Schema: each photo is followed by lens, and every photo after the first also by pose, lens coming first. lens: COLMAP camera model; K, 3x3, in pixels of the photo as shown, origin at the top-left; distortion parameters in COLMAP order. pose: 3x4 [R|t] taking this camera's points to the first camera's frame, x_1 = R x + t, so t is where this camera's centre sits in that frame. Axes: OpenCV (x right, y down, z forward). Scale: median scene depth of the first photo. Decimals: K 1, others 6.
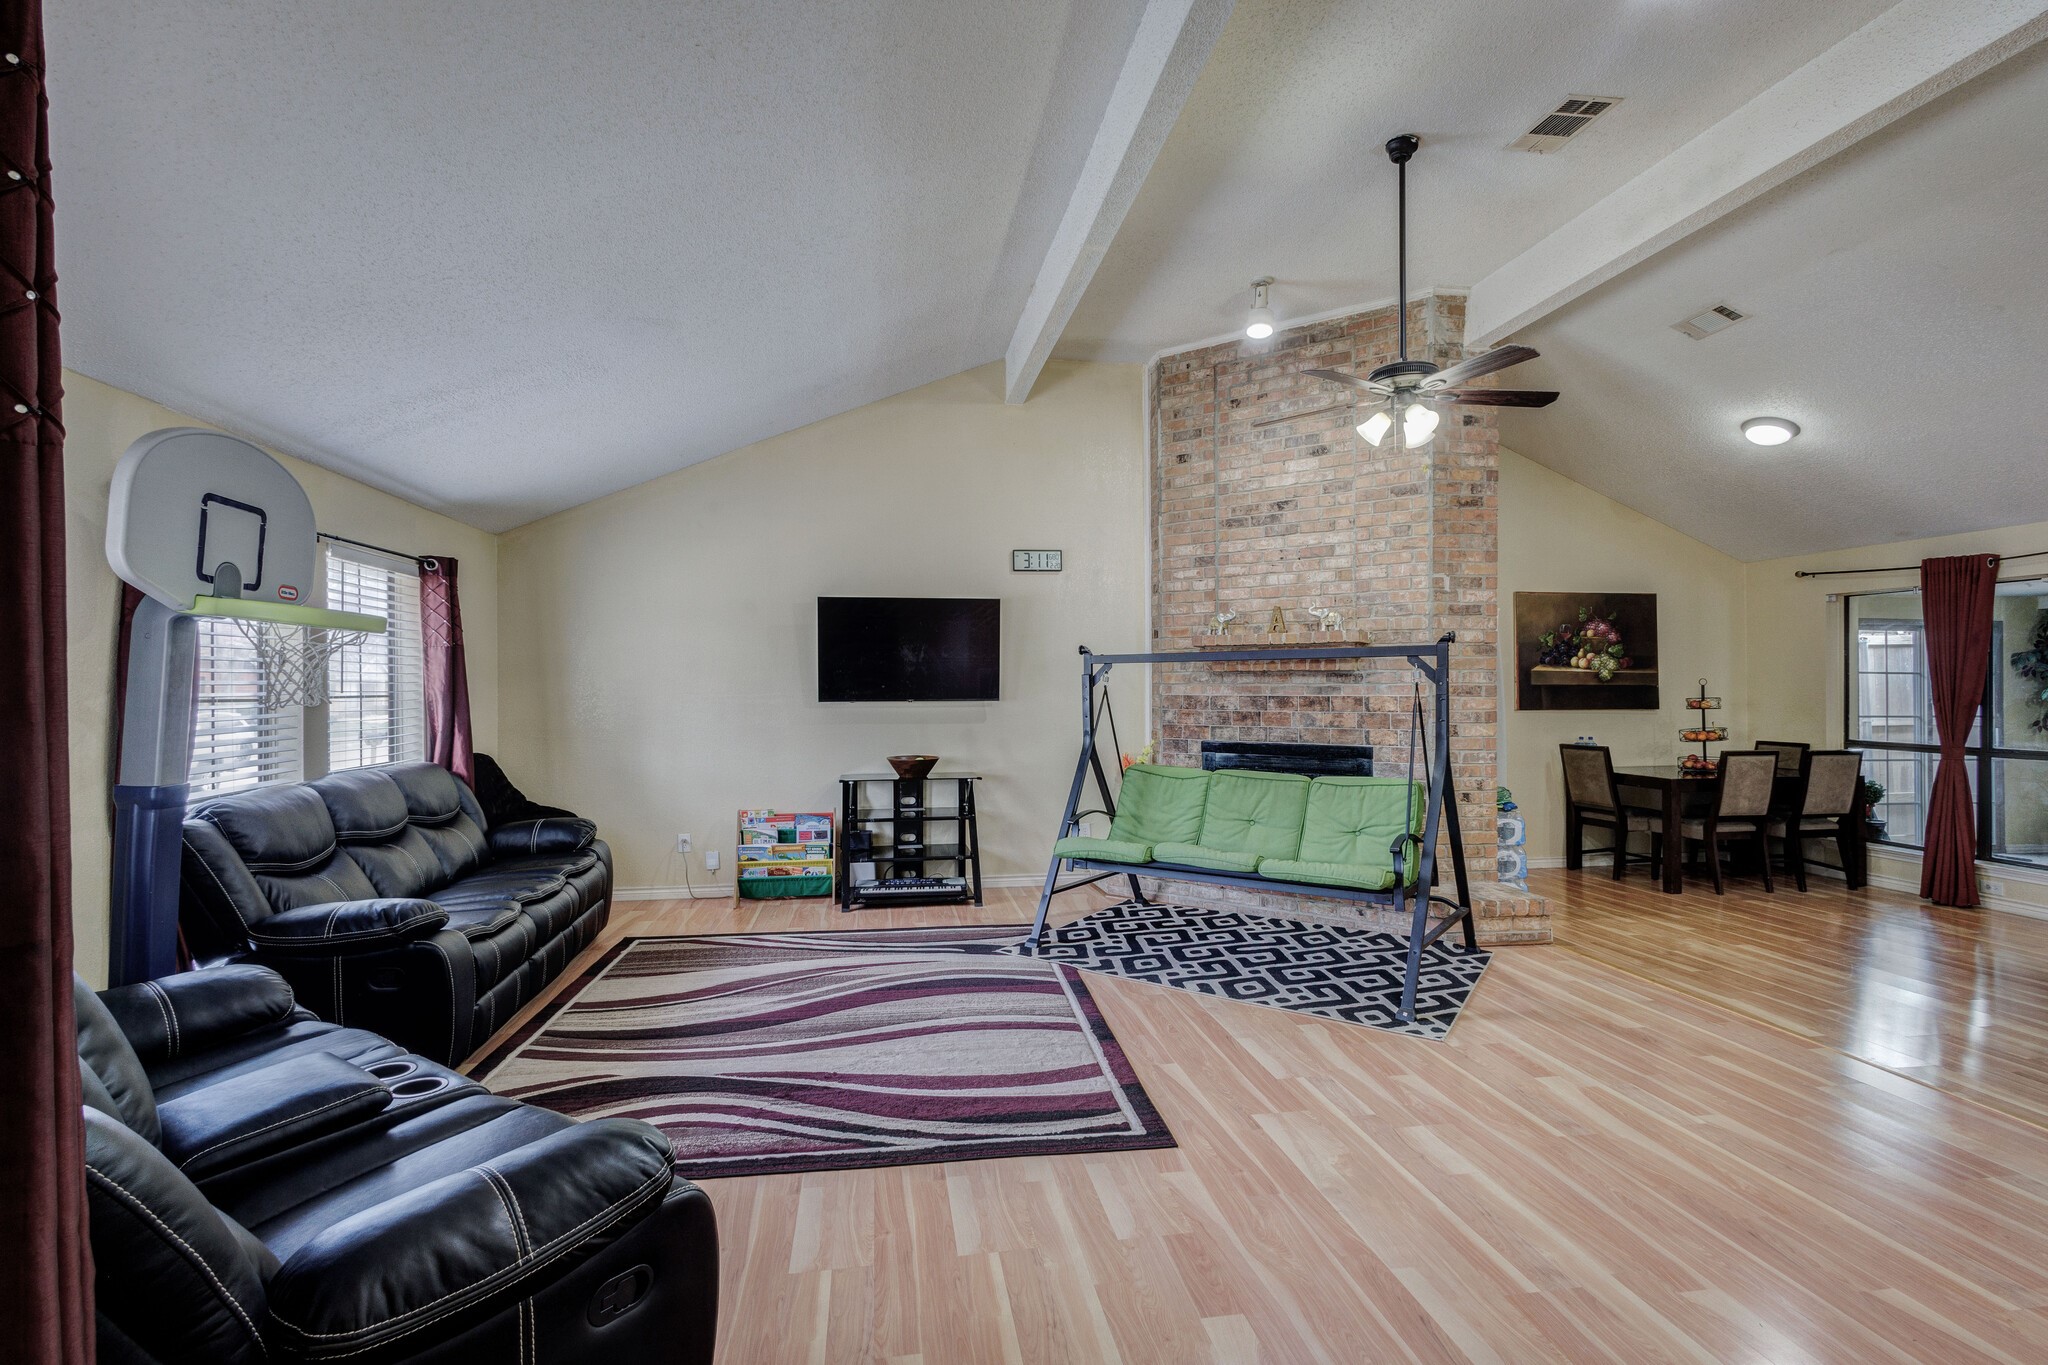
lens RADIAL K [[936.6, 0, 1020.6], [0, 936.6, 681.3], [0, 0, 1]] dist [0.006633, -0.001912]
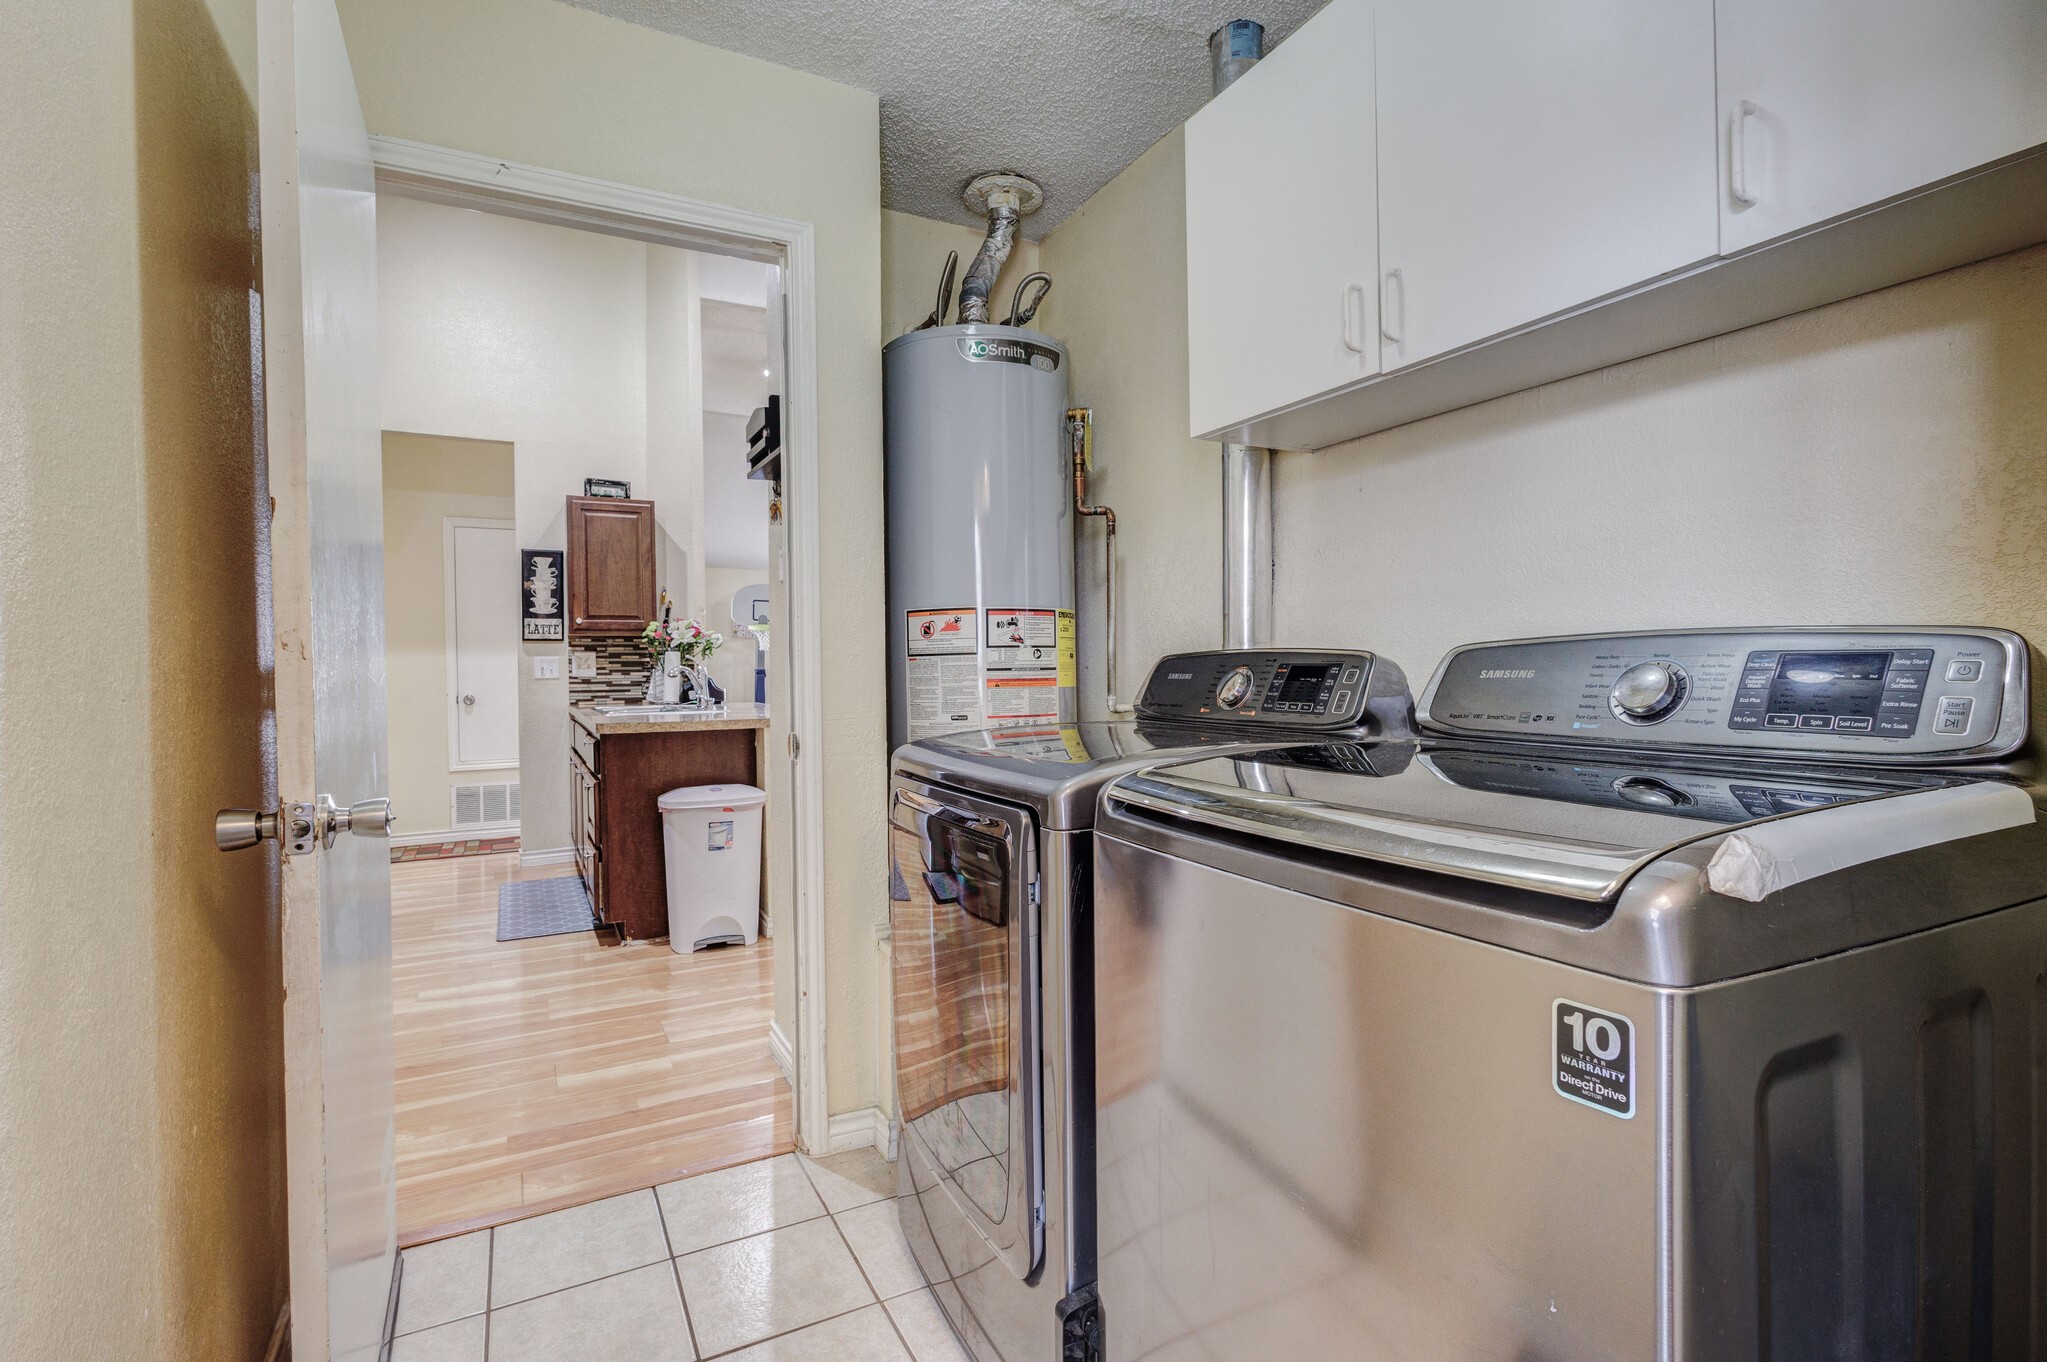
lens RADIAL K [[957.2, 0, 1017.8], [0, 957.2, 676.5], [0, 0, 1]] dist [0.002013, -0.000051]
pose [[0.326591, 0.005911, -0.945147, 1.610918], [0.017328, 0.999775, 0.012240, 0.050255], [0.945007, -0.020375, 0.326415, 0.318847]]
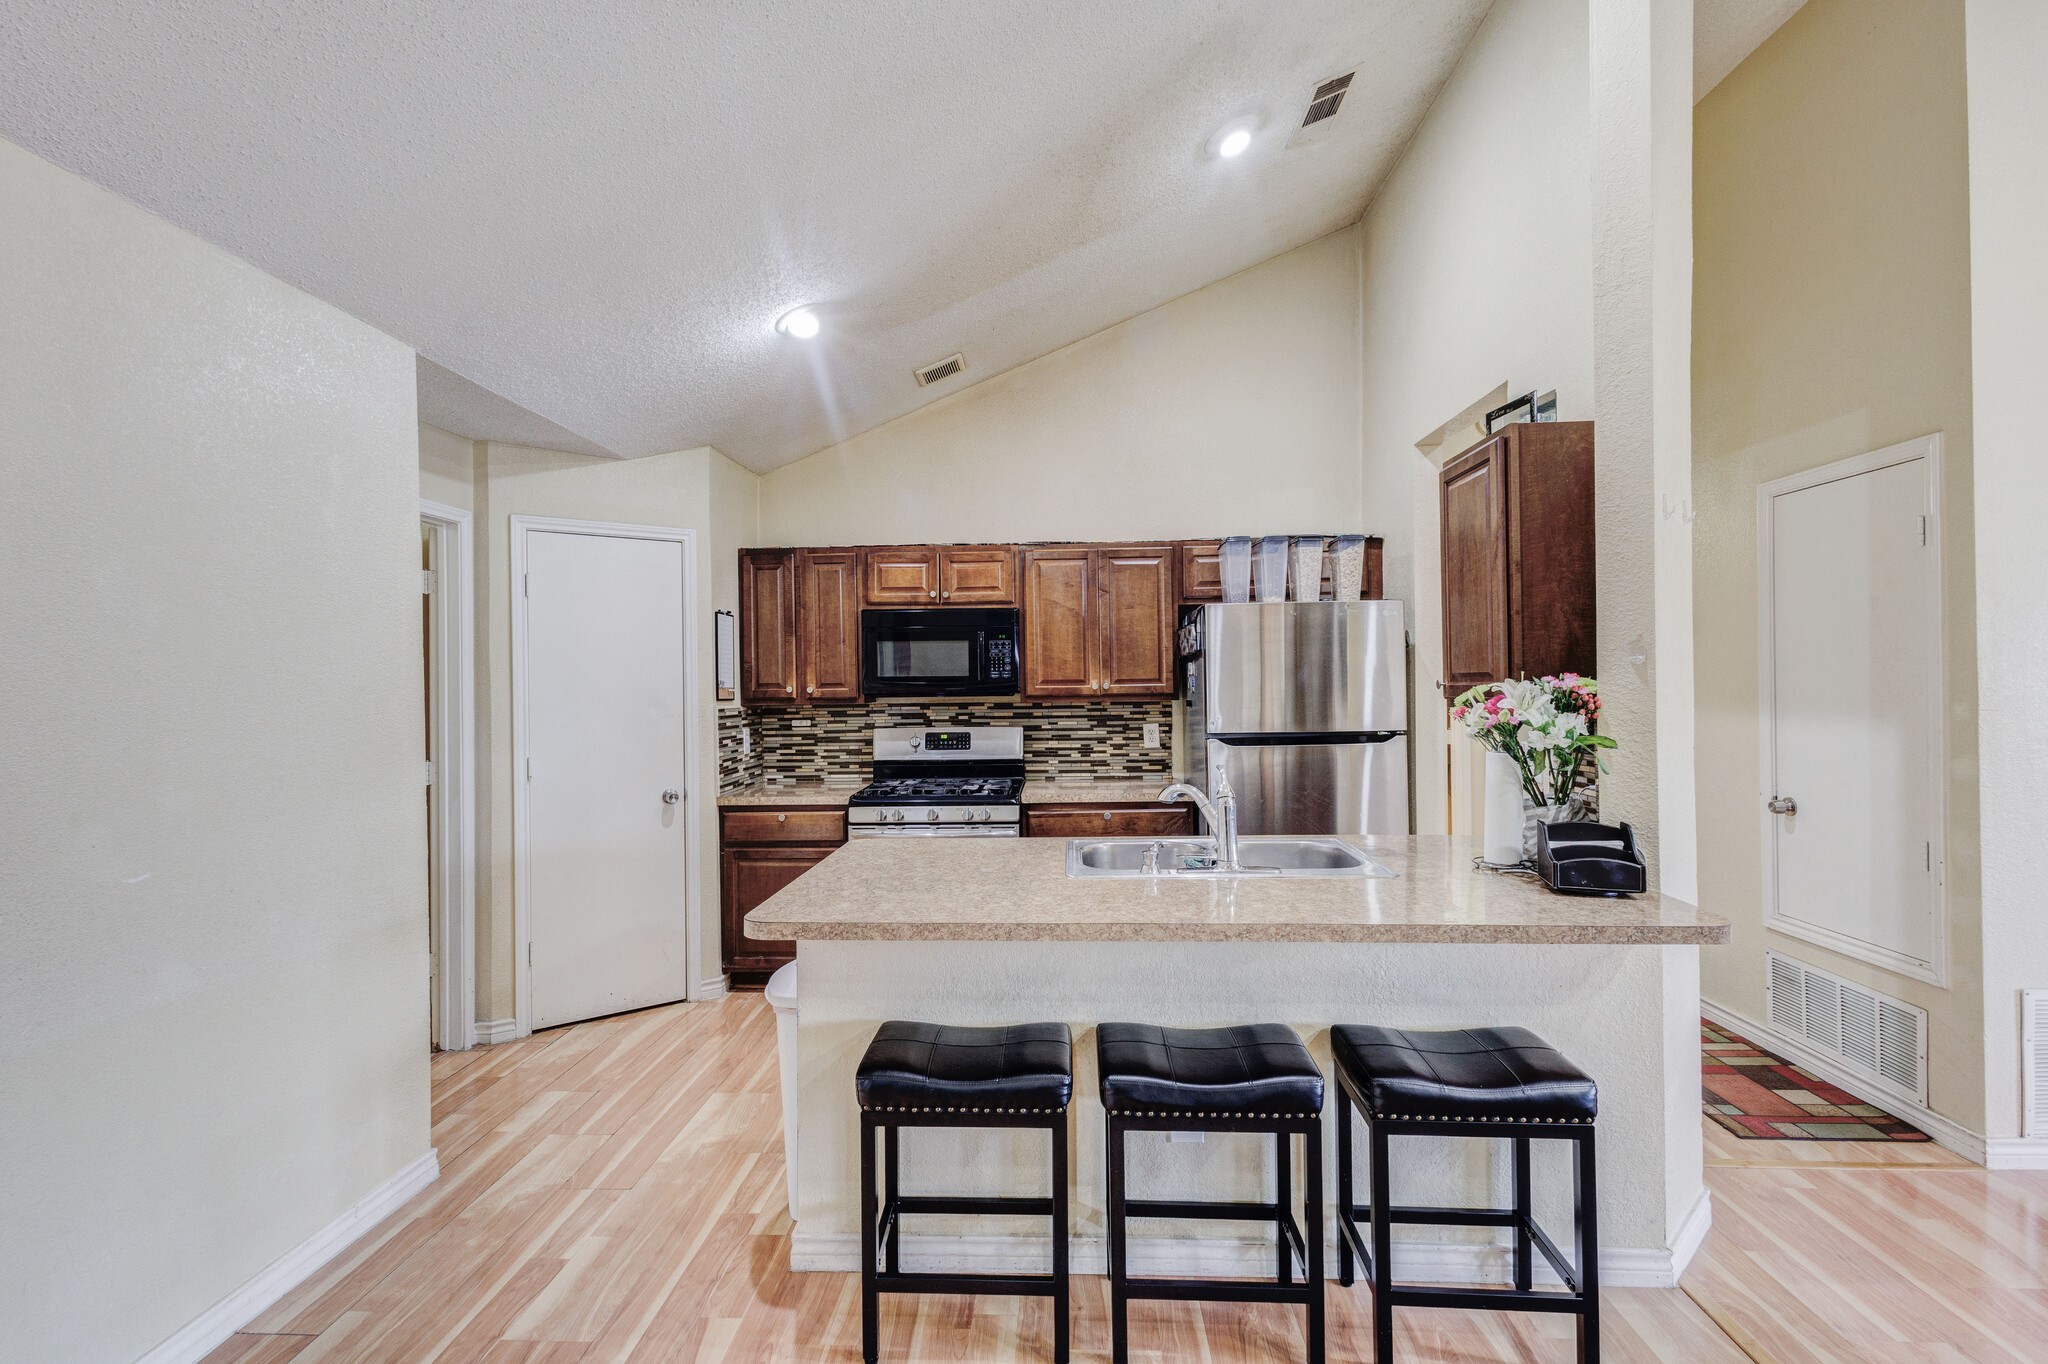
lens RADIAL K [[936.6, 0, 1020.6], [0, 936.6, 680.8], [0, 0, 1]] dist [0.006633, -0.001912]
pose [[-0.978499, 0.011496, 0.205933, 0.750000], [0.010351, 0.999924, -0.006637, 0.001484], [-0.205993, -0.004363, -0.978544, 0.746073]]
